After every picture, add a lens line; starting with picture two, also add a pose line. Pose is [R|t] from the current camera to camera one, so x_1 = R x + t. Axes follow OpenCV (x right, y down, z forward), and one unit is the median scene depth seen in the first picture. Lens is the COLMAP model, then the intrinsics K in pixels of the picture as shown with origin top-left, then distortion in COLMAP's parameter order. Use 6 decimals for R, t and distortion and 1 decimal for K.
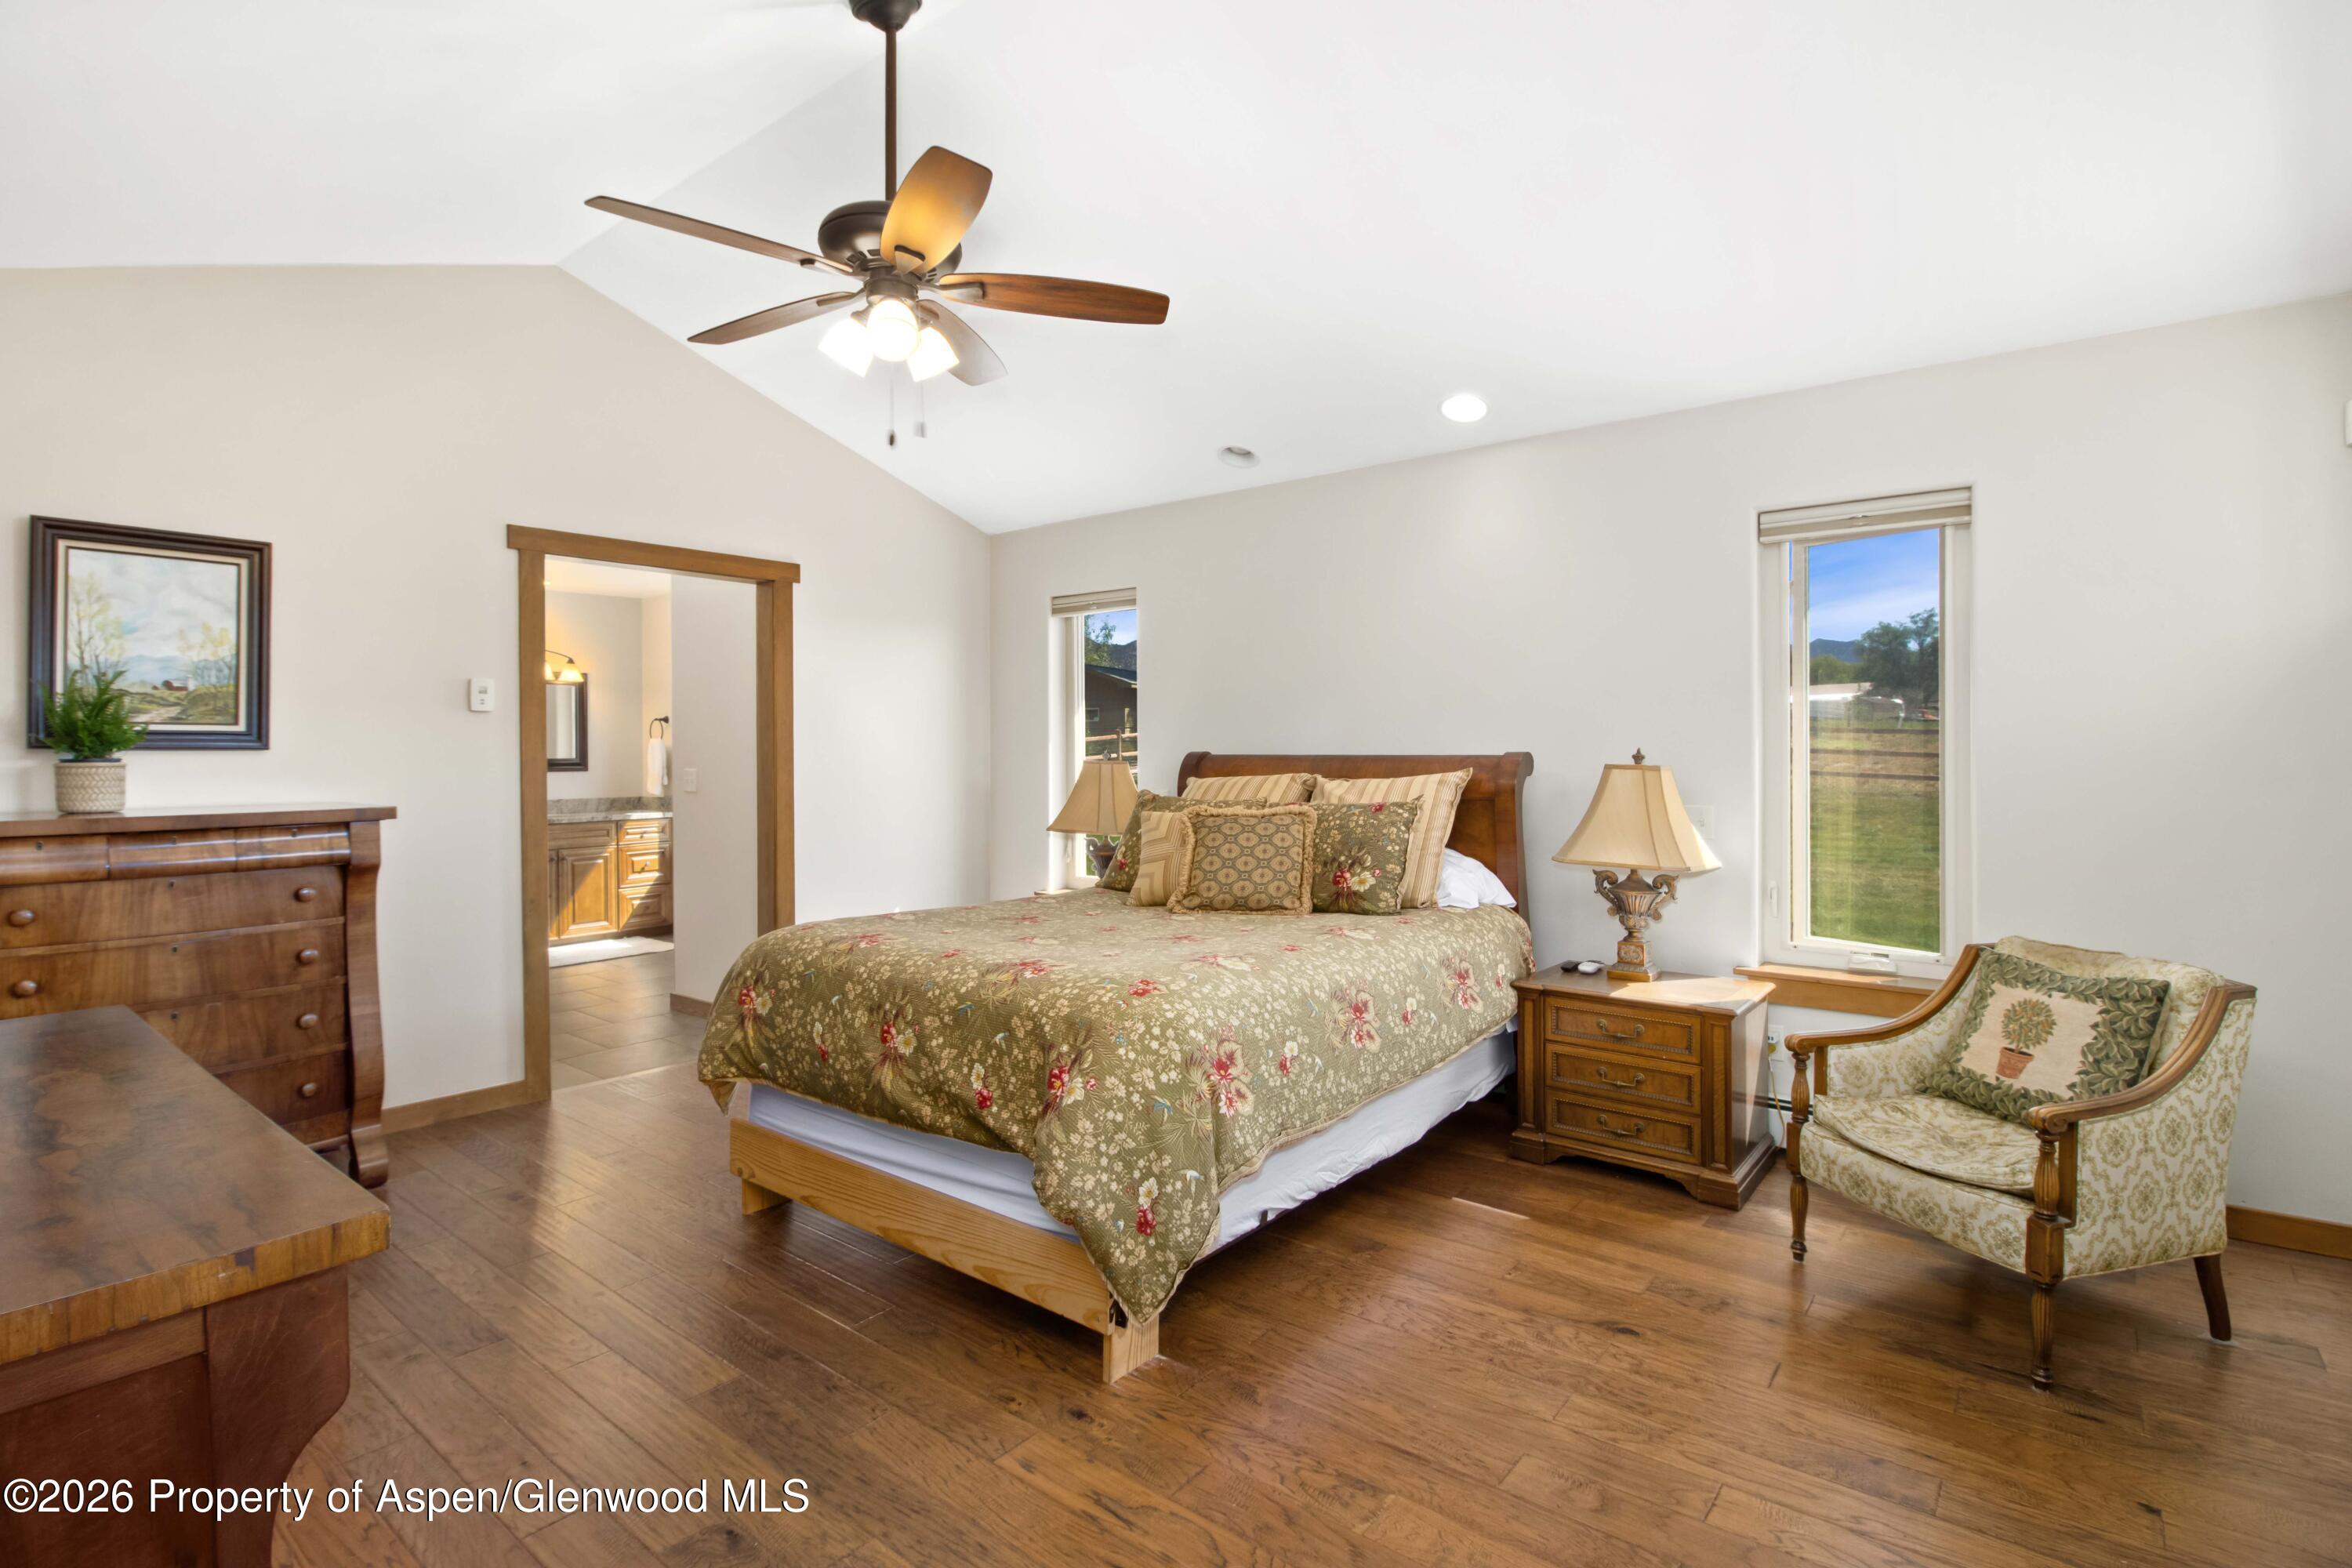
lens RADIAL K [[1114.1, 0, 1177.4], [0, 1114.1, 776.5], [0, 0, 1]] dist [-0.005390, -0.001060]
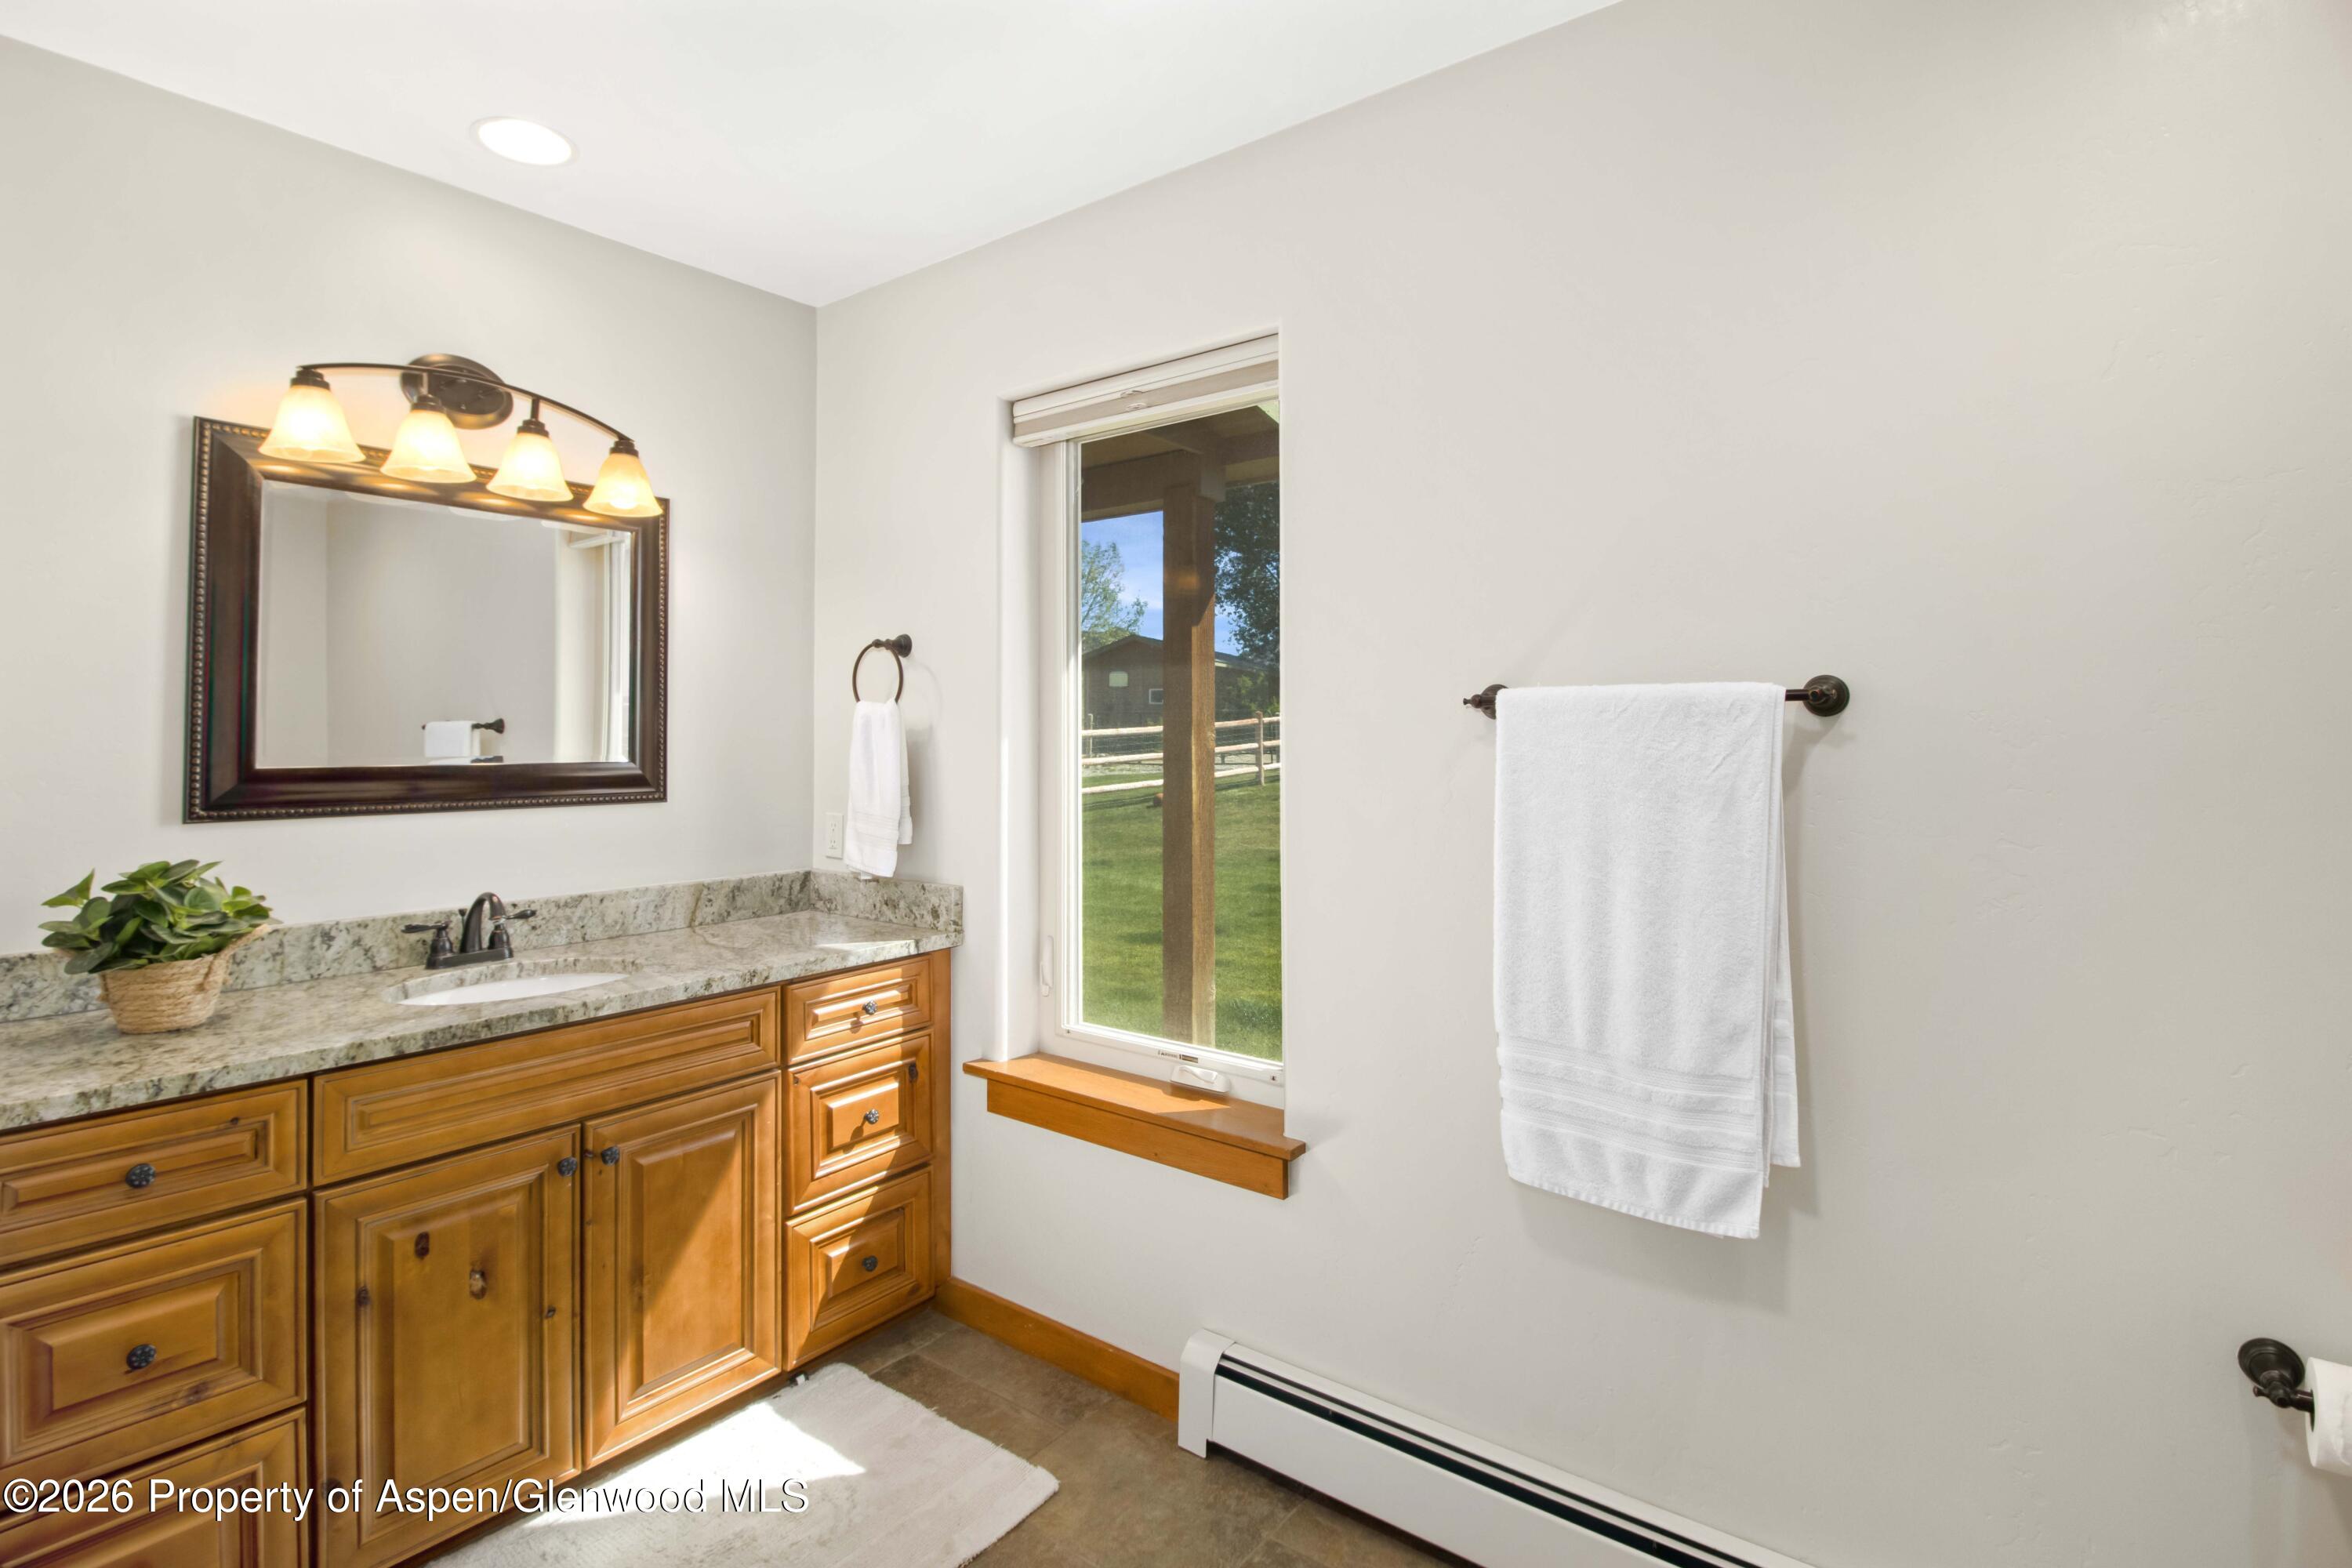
lens RADIAL K [[1114.1, 0, 1177.4], [0, 1114.1, 735.1], [0, 0, 1]] dist [-0.005390, -0.001060]
pose [[0.999793, 0.001522, 0.020291, -0.398176], [-0.000985, 0.999649, -0.026484, -0.016166], [-0.020324, 0.026459, 0.999443, 0.691805]]
